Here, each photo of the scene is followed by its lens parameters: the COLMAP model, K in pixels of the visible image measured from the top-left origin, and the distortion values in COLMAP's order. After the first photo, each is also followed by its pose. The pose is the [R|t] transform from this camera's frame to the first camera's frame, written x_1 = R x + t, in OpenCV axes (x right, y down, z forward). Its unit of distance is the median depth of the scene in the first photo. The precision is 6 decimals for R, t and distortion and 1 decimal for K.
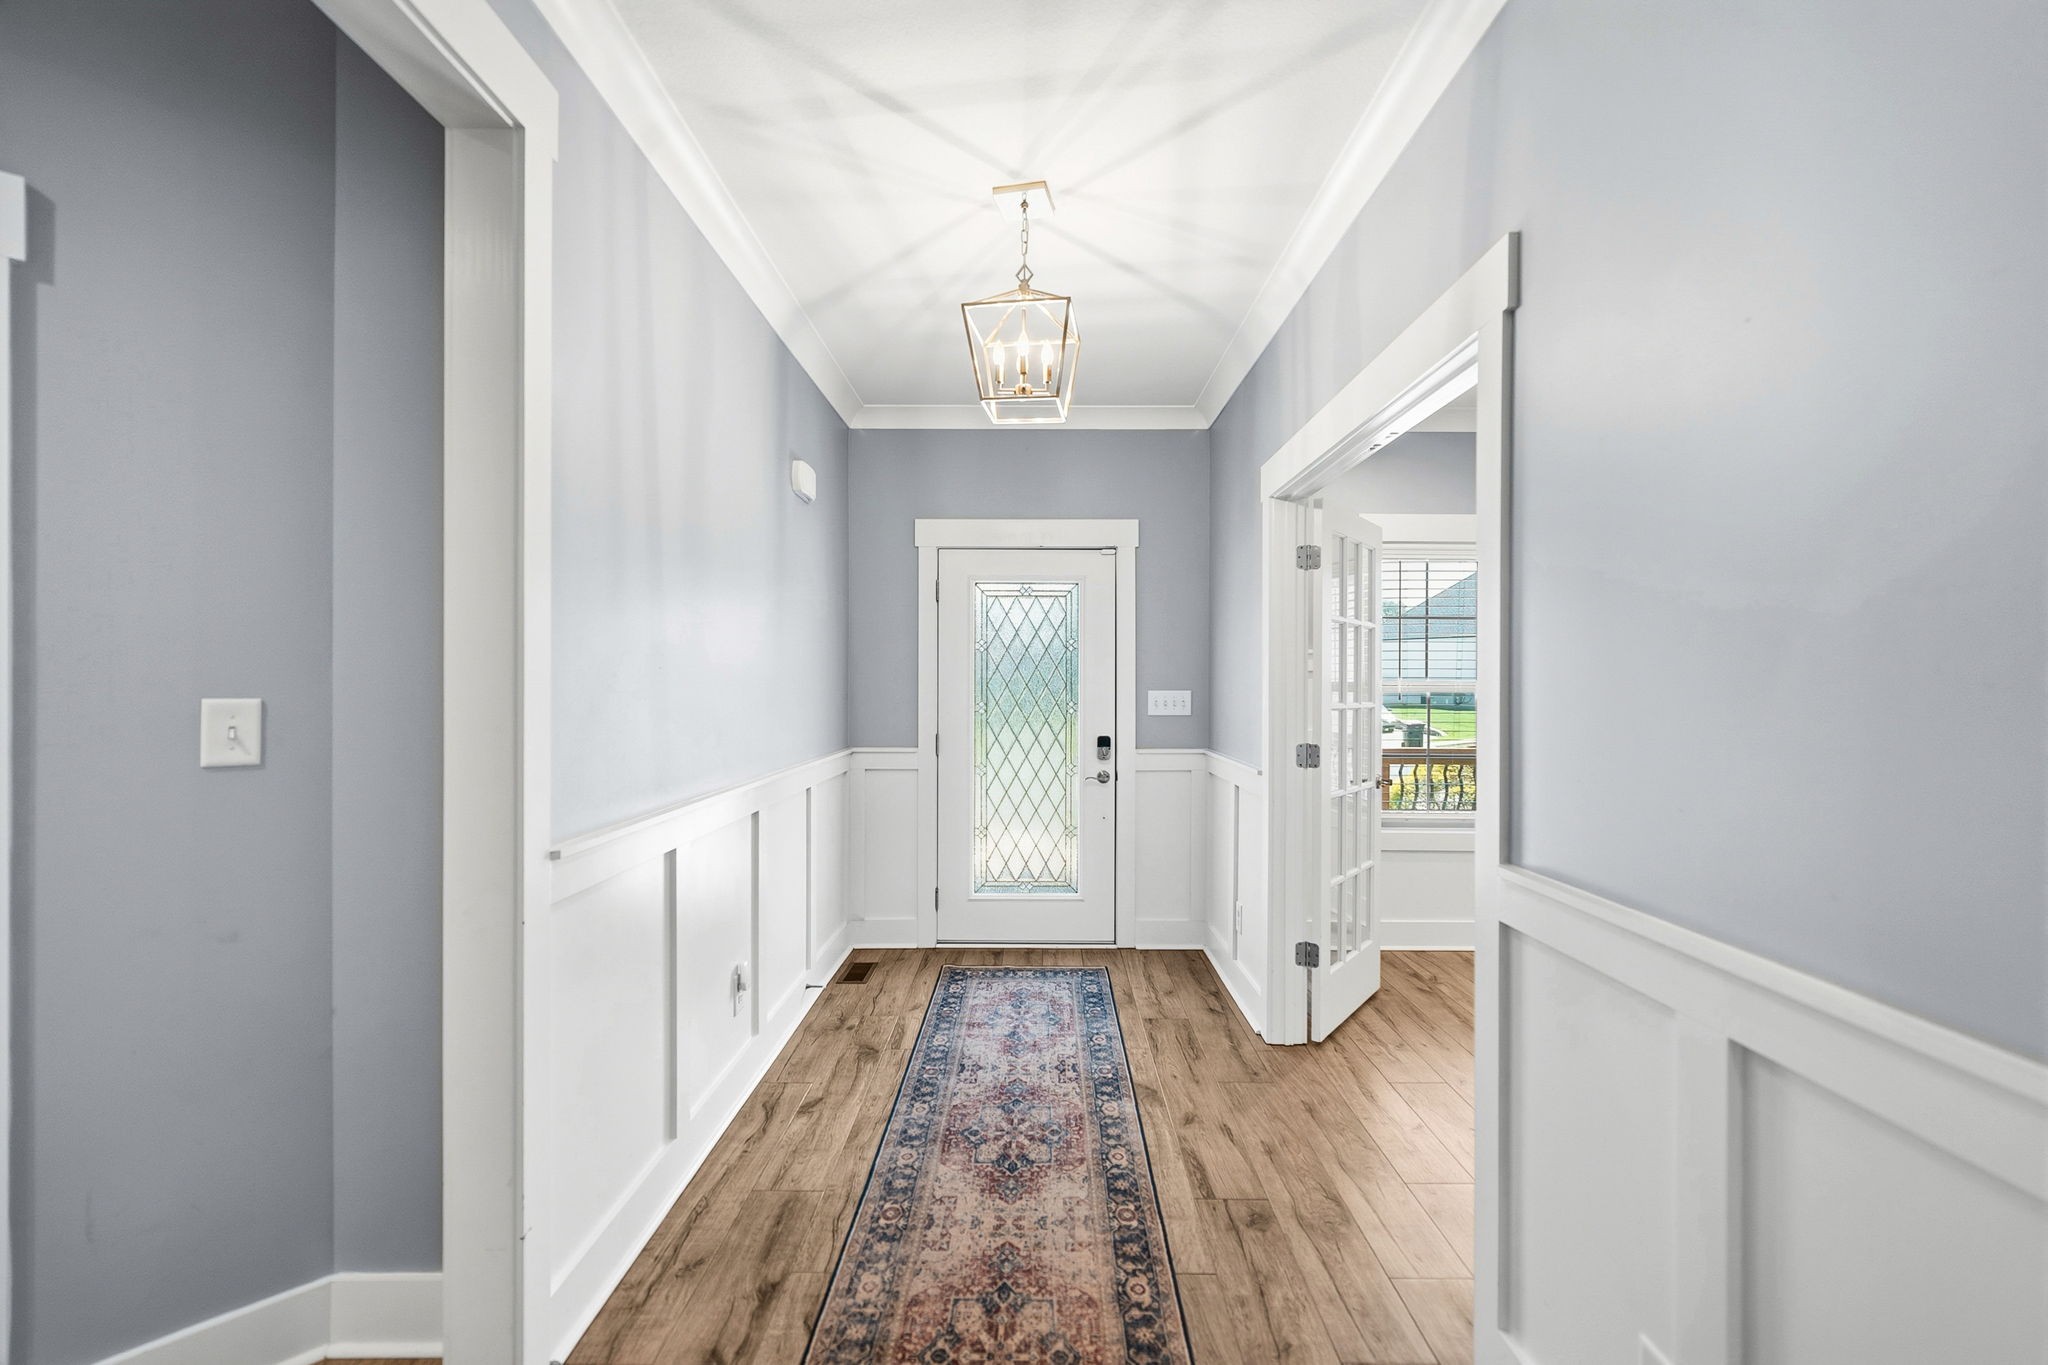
lens RADIAL K [[1786.6, 0, 1018.7], [0, 1786.6, 710.2], [0, 0, 1]] dist [0.011053, -0.012327]
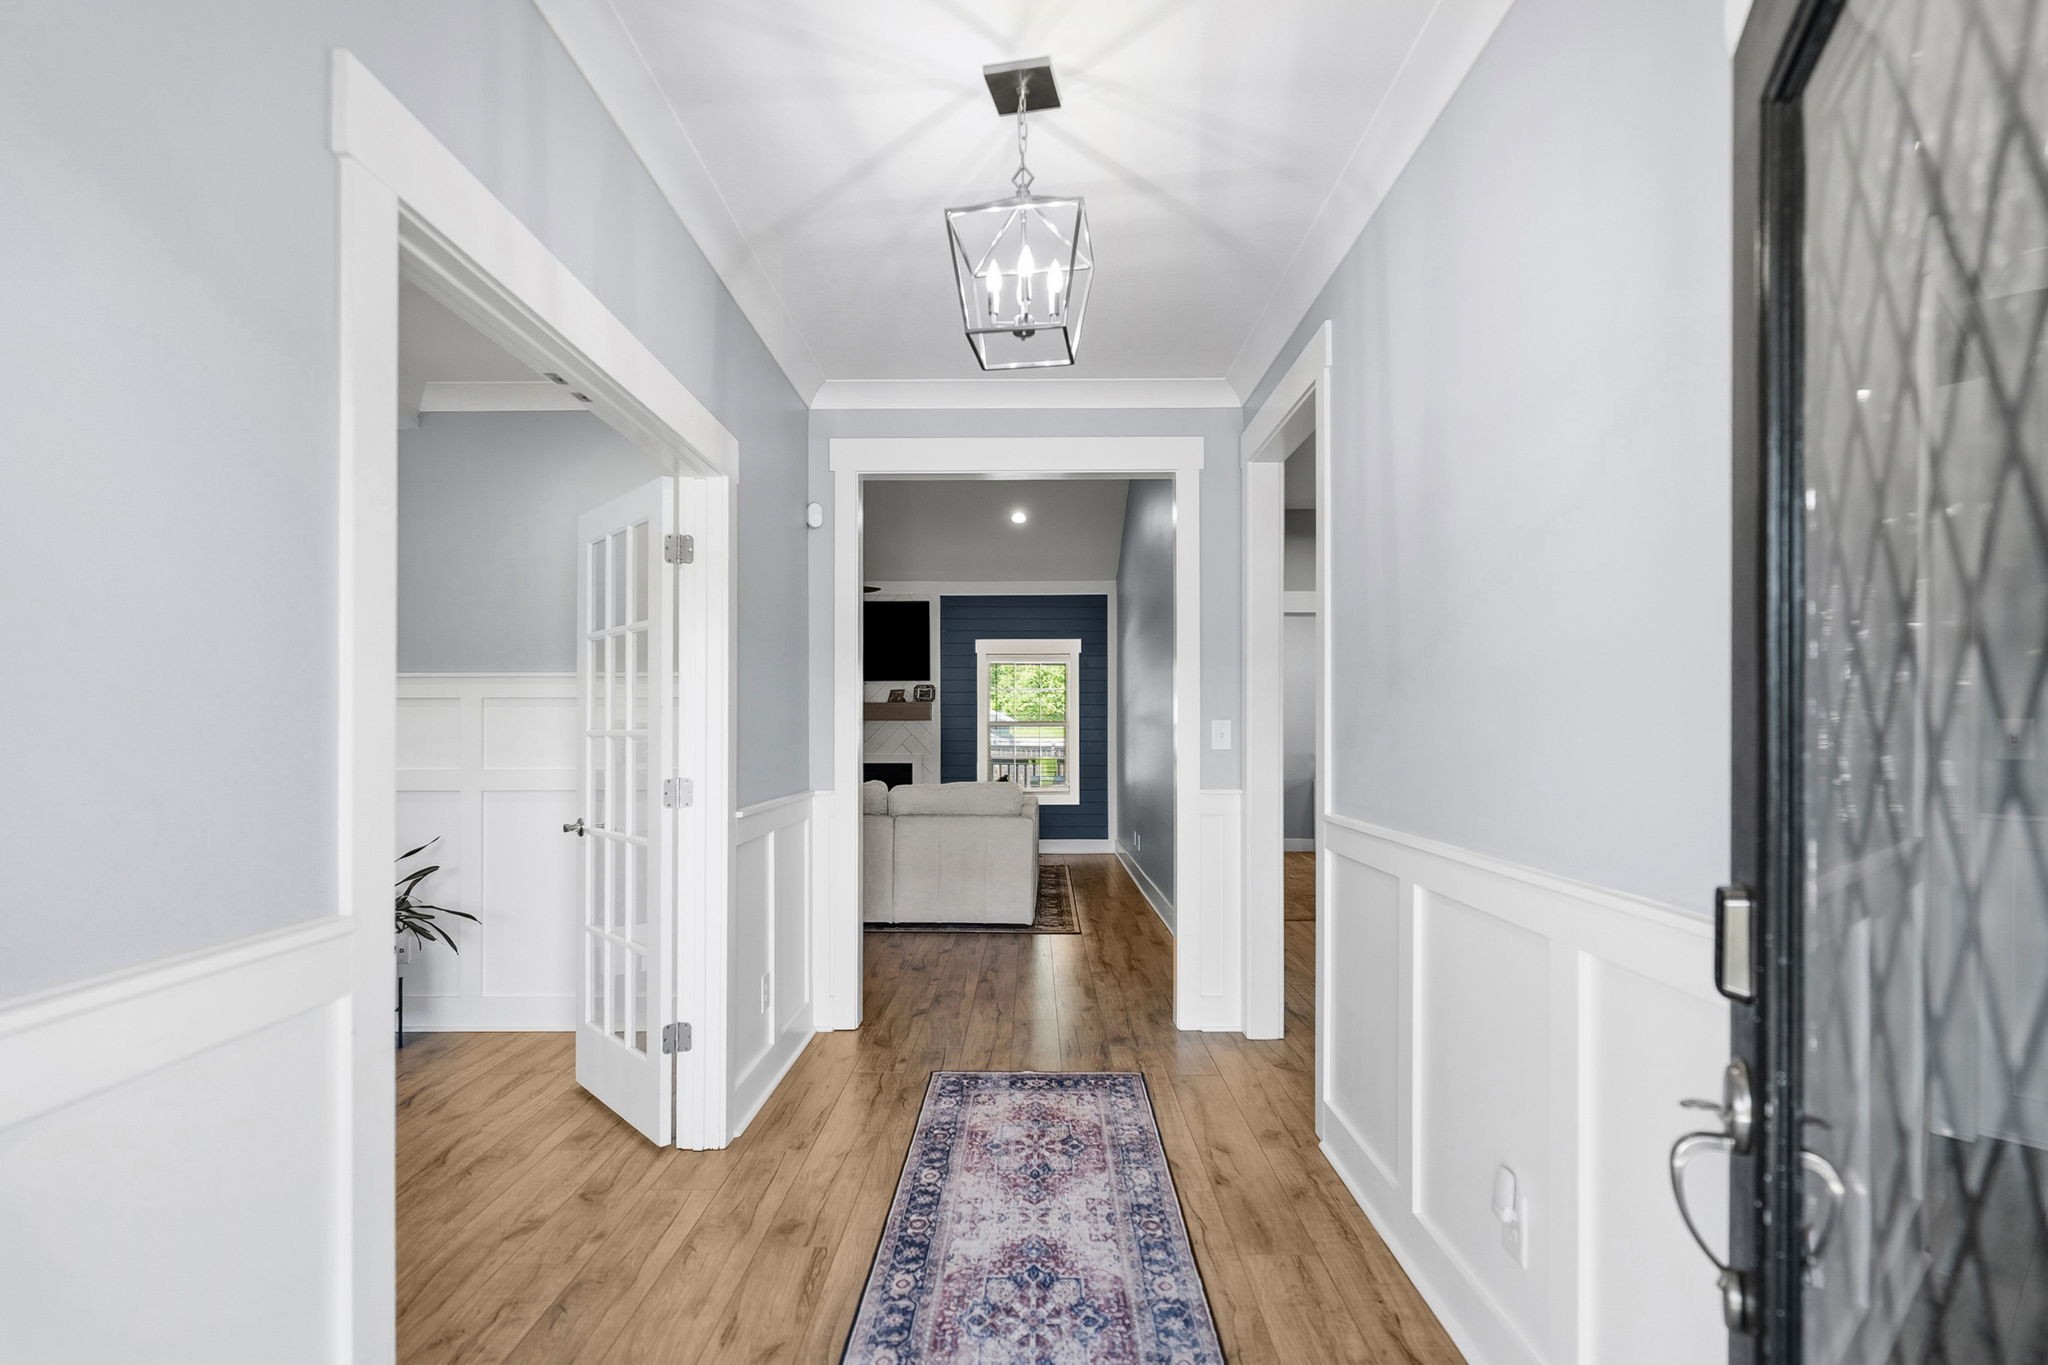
lens RADIAL K [[1786.6, 0, 1018.7], [0, 1786.6, 710.2], [0, 0, 1]] dist [0.011053, -0.012327]
pose [[-0.999987, -0.003729, -0.003490, 0.007541], [-0.003747, 0.999979, 0.005243, -0.013128], [0.003471, 0.005256, -0.999980, 1.875962]]
